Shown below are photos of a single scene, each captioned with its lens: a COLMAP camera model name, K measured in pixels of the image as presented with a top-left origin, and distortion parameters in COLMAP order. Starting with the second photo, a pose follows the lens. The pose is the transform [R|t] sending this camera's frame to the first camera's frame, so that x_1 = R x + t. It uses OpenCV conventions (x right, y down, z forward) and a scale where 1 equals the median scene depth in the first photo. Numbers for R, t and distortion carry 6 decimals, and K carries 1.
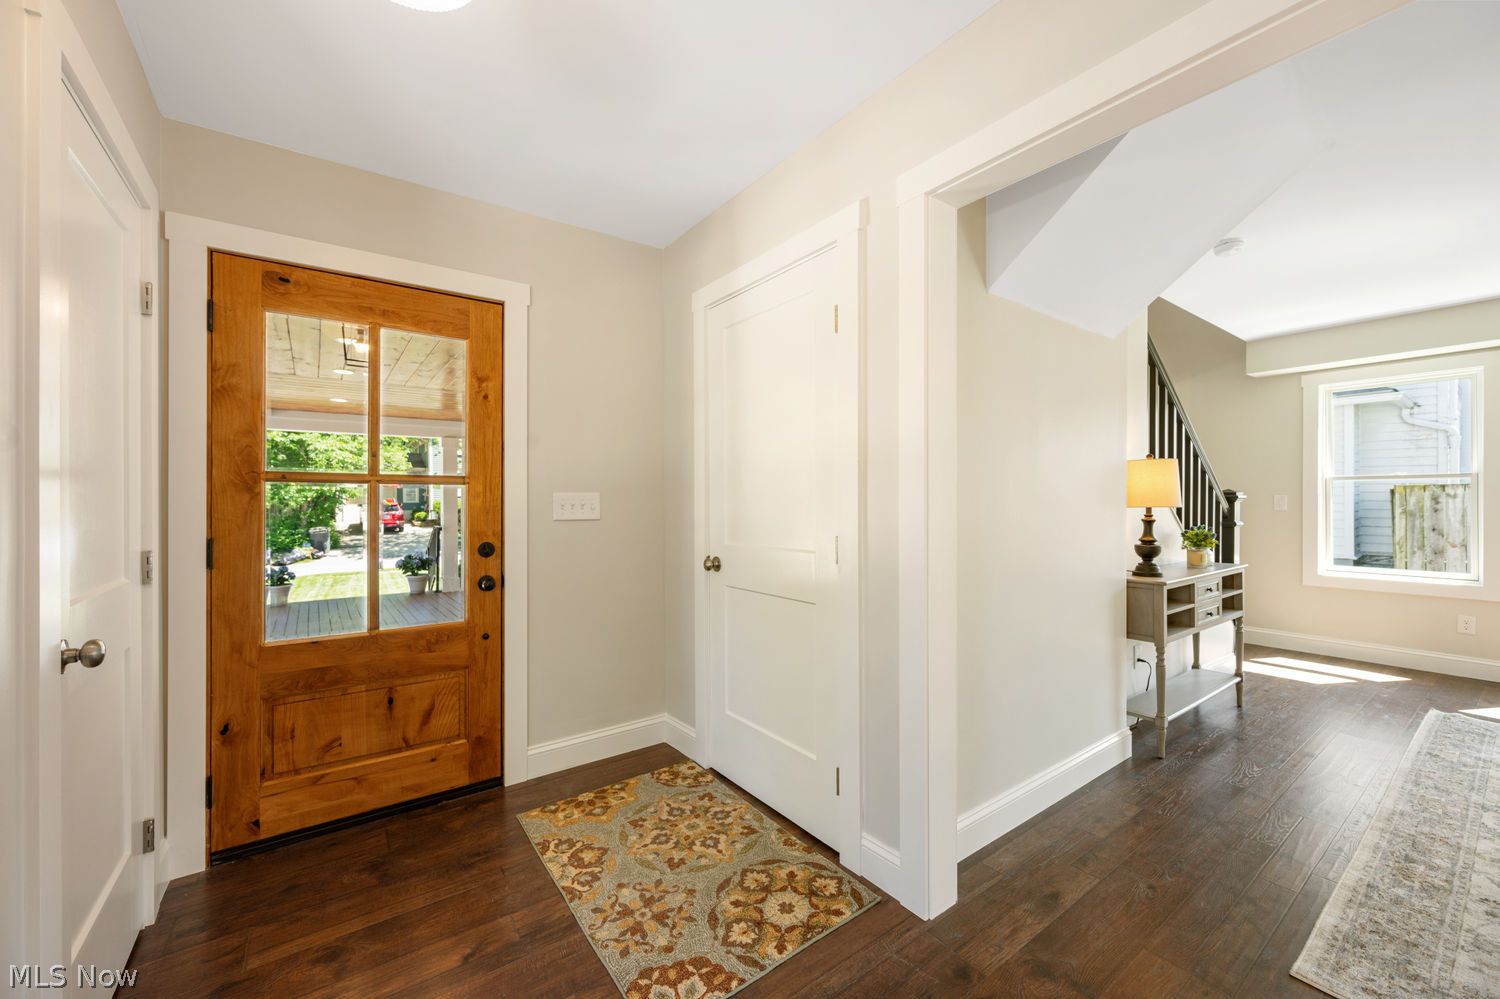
lens RADIAL K [[587.1, 0, 750.0], [0, 587.1, 499.5], [0, 0, 1]] dist [0.000783, 0.000406]
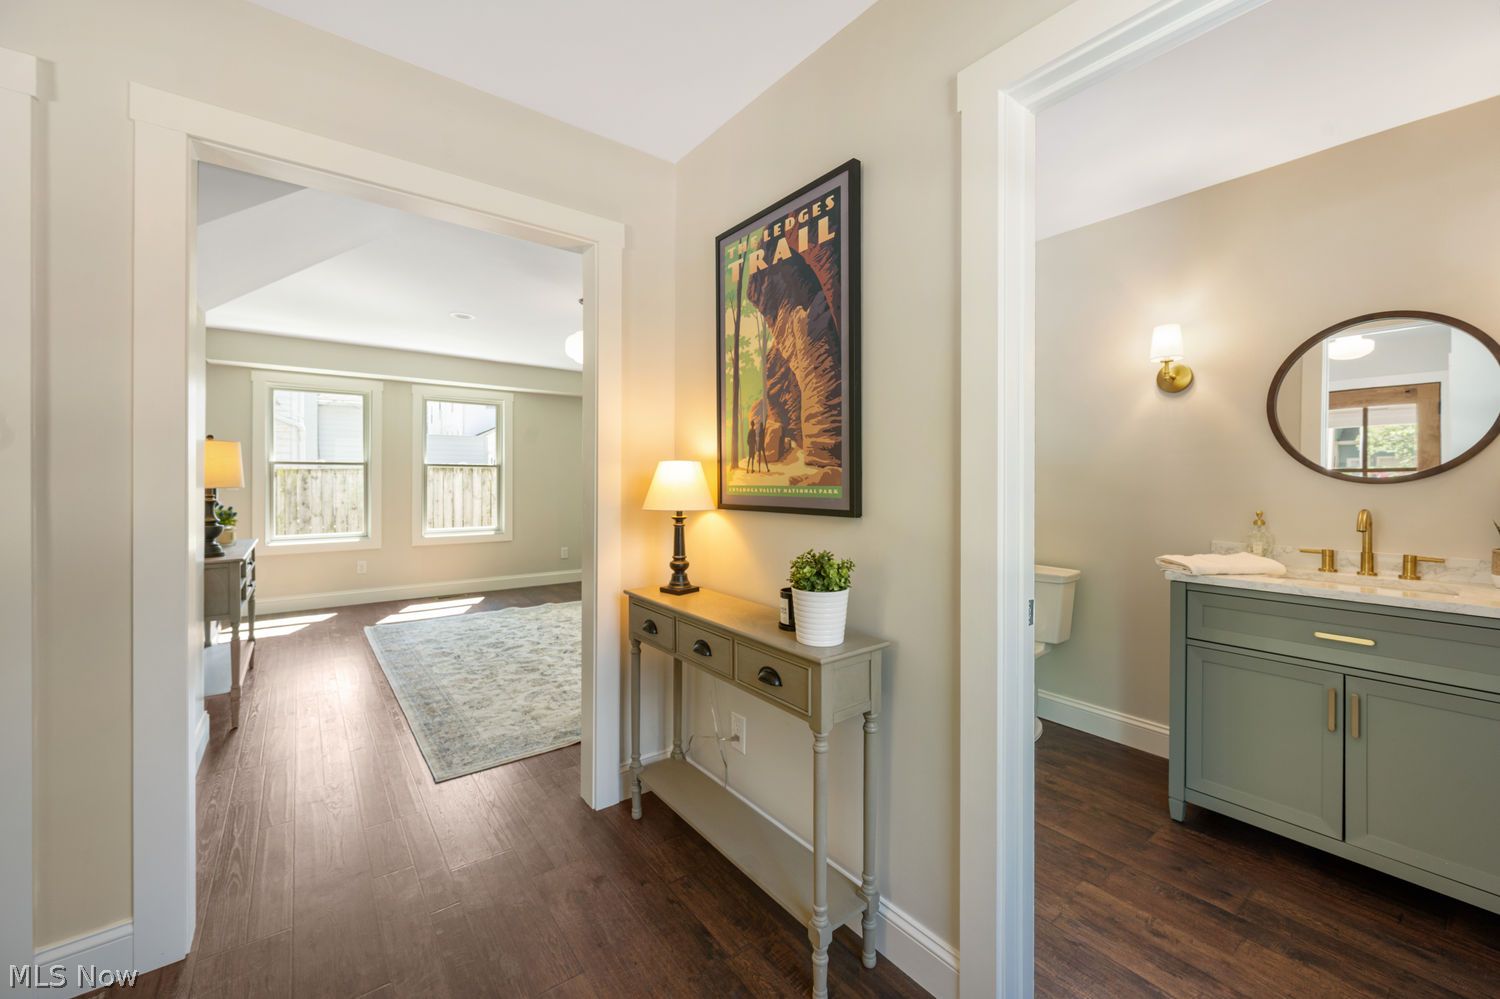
lens RADIAL K [[594.7, 0, 748.2], [0, 594.7, 500.1], [0, 0, 1]] dist [-0.001379, -0.000449]
pose [[-0.013830, -0.031464, 0.999409, -0.274820], [-0.002682, 0.999502, 0.031430, -0.001177], [-0.999901, -0.002246, -0.013908, 0.076610]]
